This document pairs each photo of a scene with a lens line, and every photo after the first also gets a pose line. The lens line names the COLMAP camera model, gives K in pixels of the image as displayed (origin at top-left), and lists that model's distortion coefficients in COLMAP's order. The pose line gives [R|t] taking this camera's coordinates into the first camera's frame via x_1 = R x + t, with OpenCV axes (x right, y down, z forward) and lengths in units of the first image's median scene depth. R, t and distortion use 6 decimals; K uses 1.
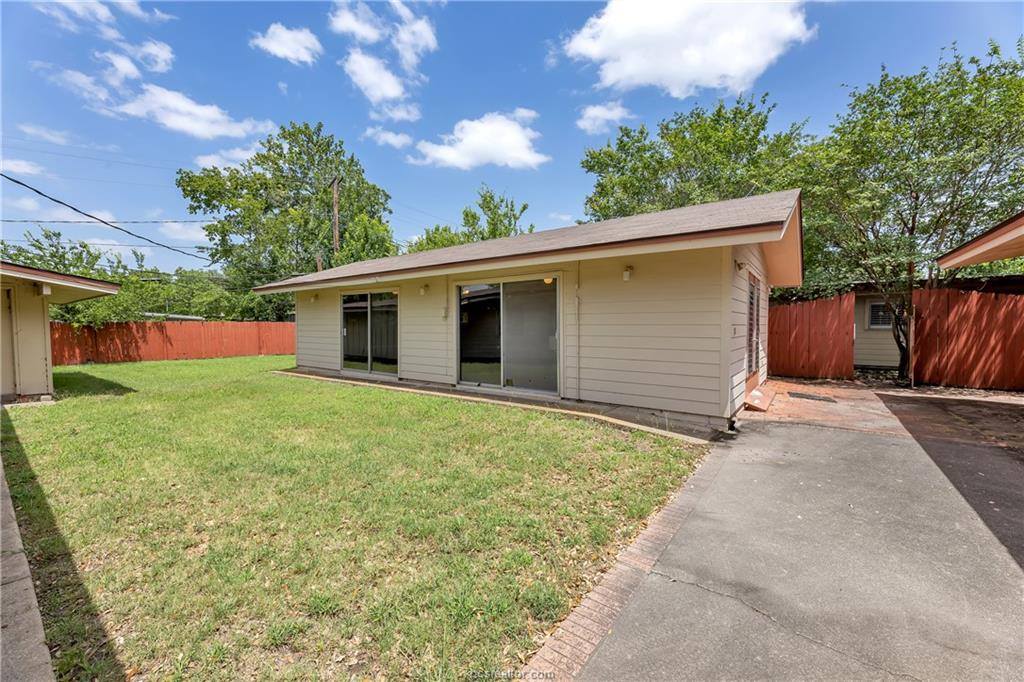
lens RADIAL K [[403.5, 0, 512.0], [0, 403.5, 341.0], [0, 0, 1]] dist [0.000740, -0.000045]
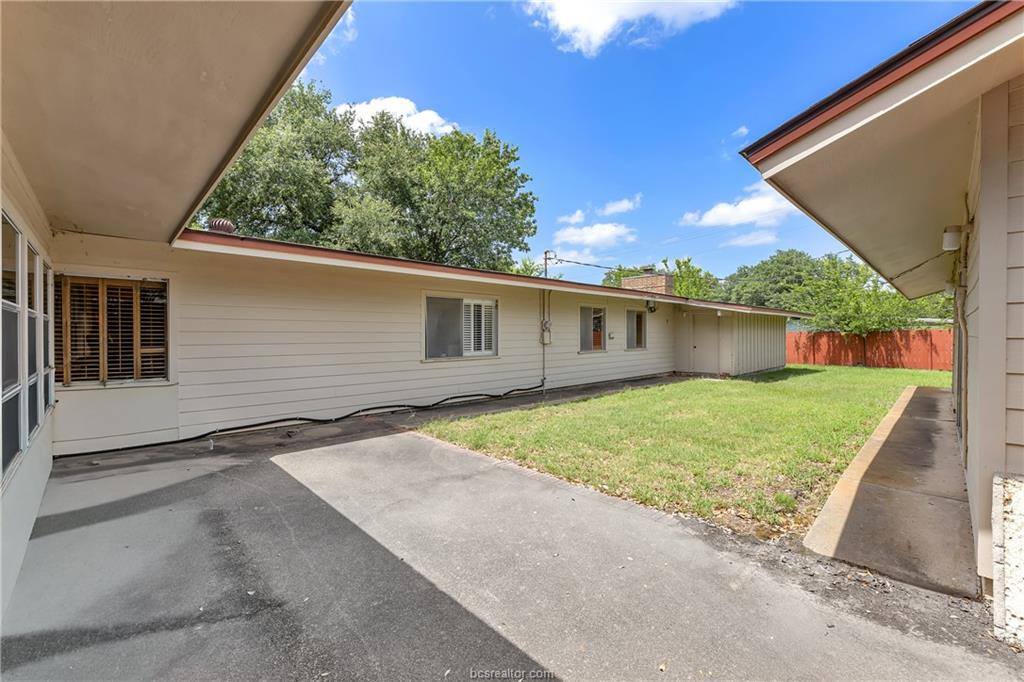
lens RADIAL K [[423.1, 0, 512.0], [0, 423.1, 341.0], [0, 0, 1]] dist [0.022992, 0.000001]
pose [[-0.155493, 0.015936, -0.987708, 1.629228], [-0.034951, 0.999155, 0.021623, -0.044302], [0.987218, 0.037884, -0.154805, 0.981809]]
